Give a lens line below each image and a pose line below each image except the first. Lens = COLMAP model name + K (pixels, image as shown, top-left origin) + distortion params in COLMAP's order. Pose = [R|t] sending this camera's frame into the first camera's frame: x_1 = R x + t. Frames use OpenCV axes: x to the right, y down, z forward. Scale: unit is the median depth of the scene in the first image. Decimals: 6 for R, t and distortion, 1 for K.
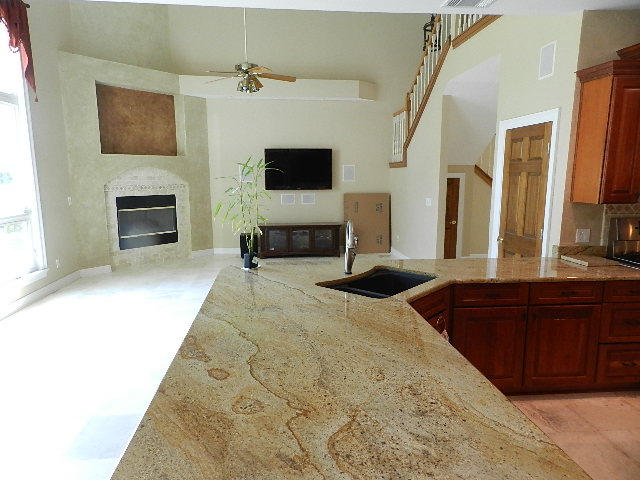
lens RADIAL K [[437.8, 0, 320.0], [0, 437.8, 241.7], [0, 0, 1]] dist [0.022010, 0.004816]
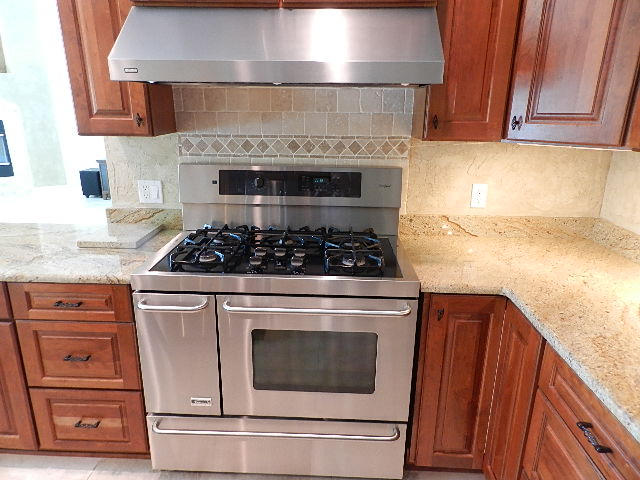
lens RADIAL K [[437.8, 0, 319.0], [0, 437.8, 244.2], [0, 0, 1]] dist [0.022010, 0.004816]
pose [[0.989091, 0.053826, -0.137116, 0.981975], [-0.032940, 0.988097, 0.150265, -0.043500], [0.143572, -0.144109, 0.979091, 0.482290]]
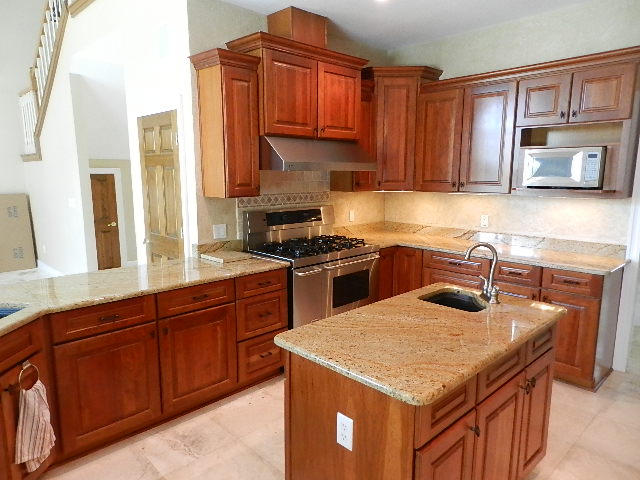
lens RADIAL K [[437.8, 0, 317.1], [0, 437.8, 238.9], [0, 0, 1]] dist [0.022010, 0.004816]
pose [[0.783622, -0.095700, 0.613823, 0.185387], [0.097041, 0.994791, 0.031211, -0.006569], [-0.613612, 0.035109, 0.788826, 0.120353]]
